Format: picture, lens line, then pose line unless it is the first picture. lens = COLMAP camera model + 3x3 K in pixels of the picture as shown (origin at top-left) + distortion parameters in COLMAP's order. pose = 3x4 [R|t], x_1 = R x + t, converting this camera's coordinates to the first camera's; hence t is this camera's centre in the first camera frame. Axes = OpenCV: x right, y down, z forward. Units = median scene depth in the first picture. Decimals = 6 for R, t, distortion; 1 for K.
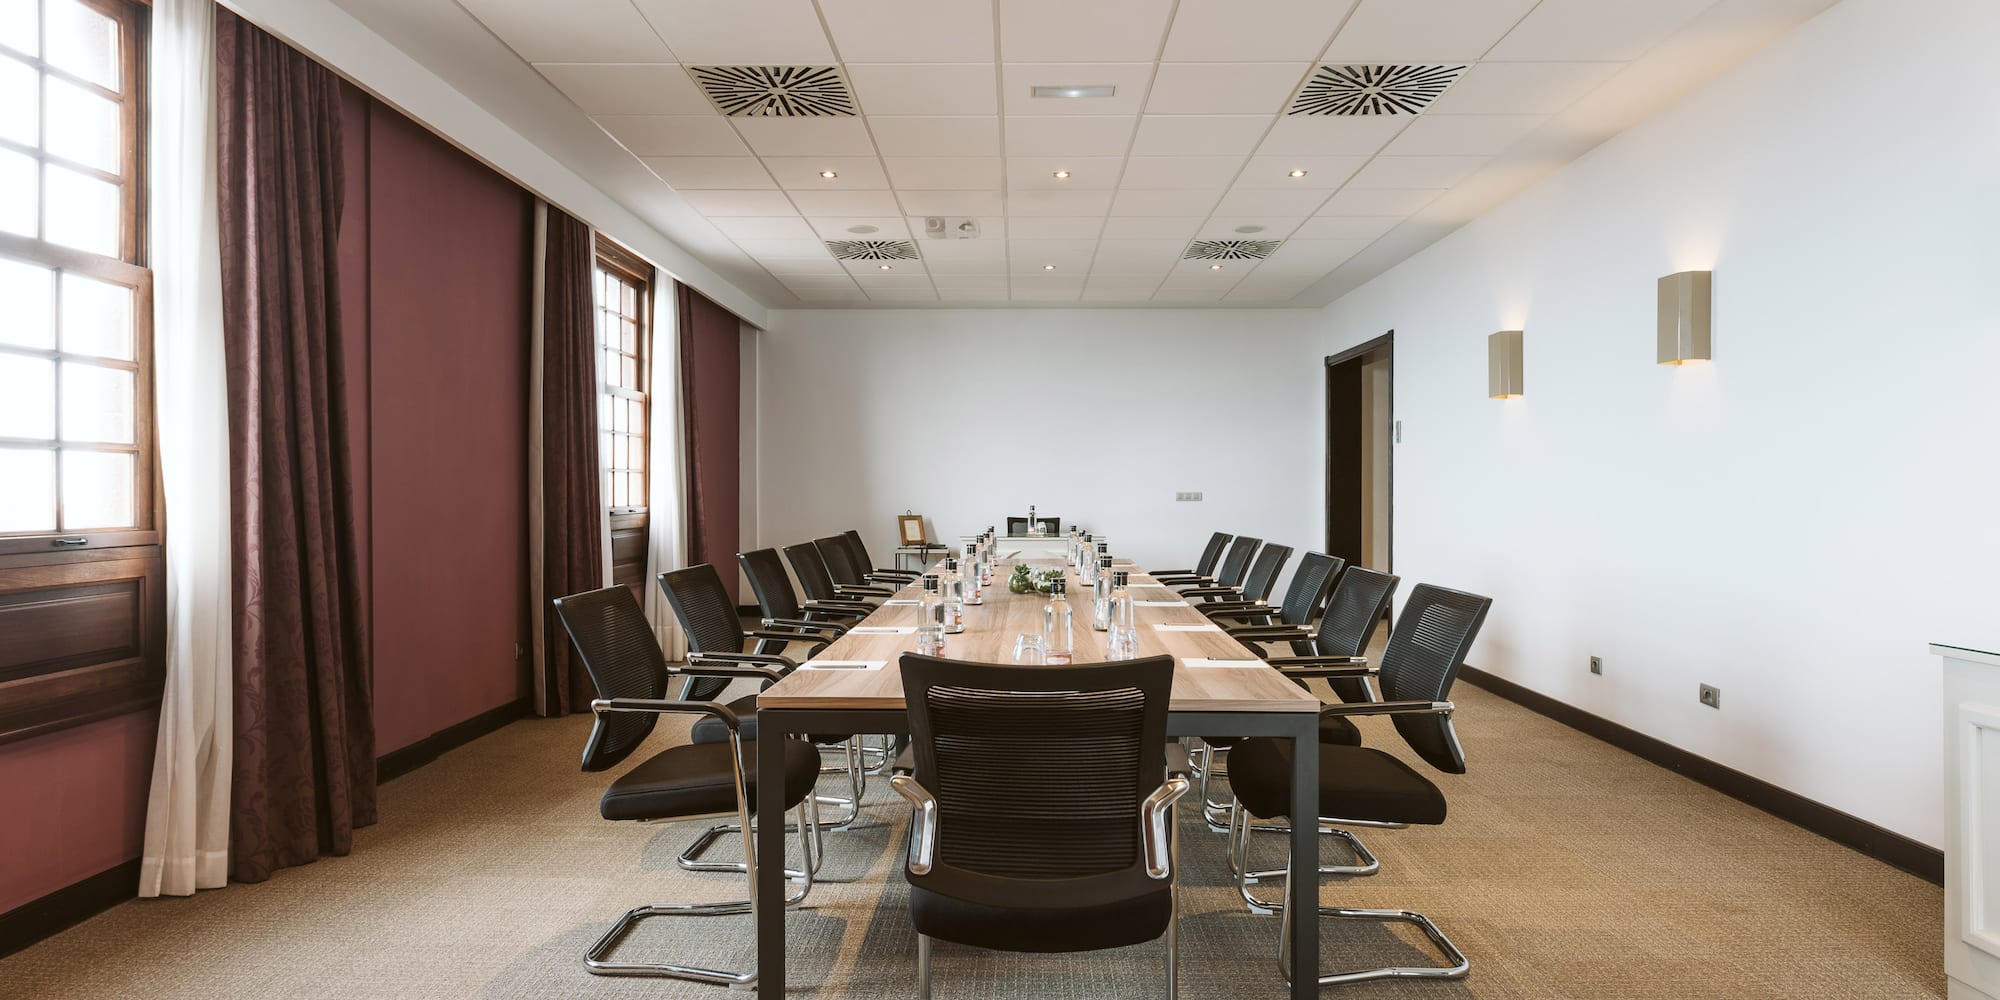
lens RADIAL K [[1098.9, 0, 1000.0], [0, 1098.9, 500.0], [0, 0, 1]] dist [0.041023, -0.000846]
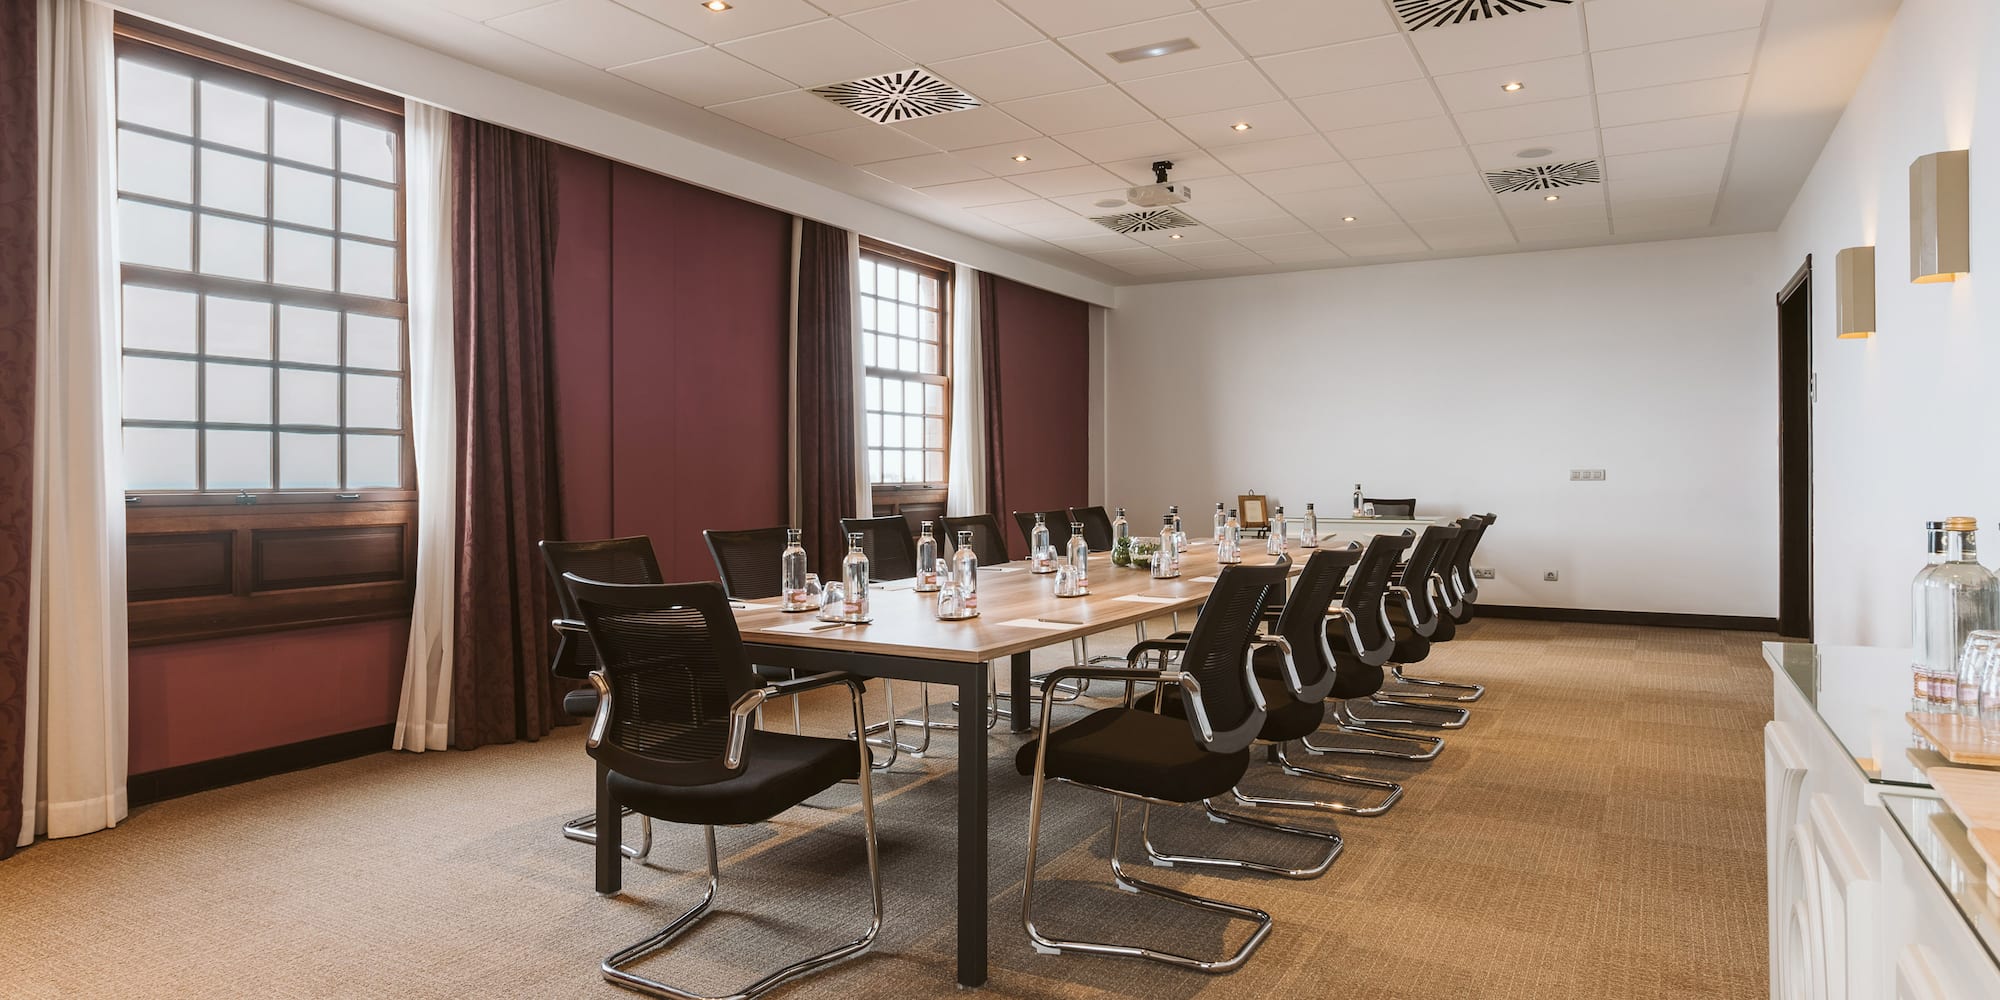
lens RADIAL K [[1181.0, 0, 1000.1], [0, 1181.0, 472.5], [0, 0, 1]] dist [0.044659, -0.000029]
pose [[0.885747, -0.001595, -0.464166, 0.541468], [-0.003740, 0.999937, -0.010573, 0.016550], [0.464154, 0.011101, 0.885685, 0.019123]]
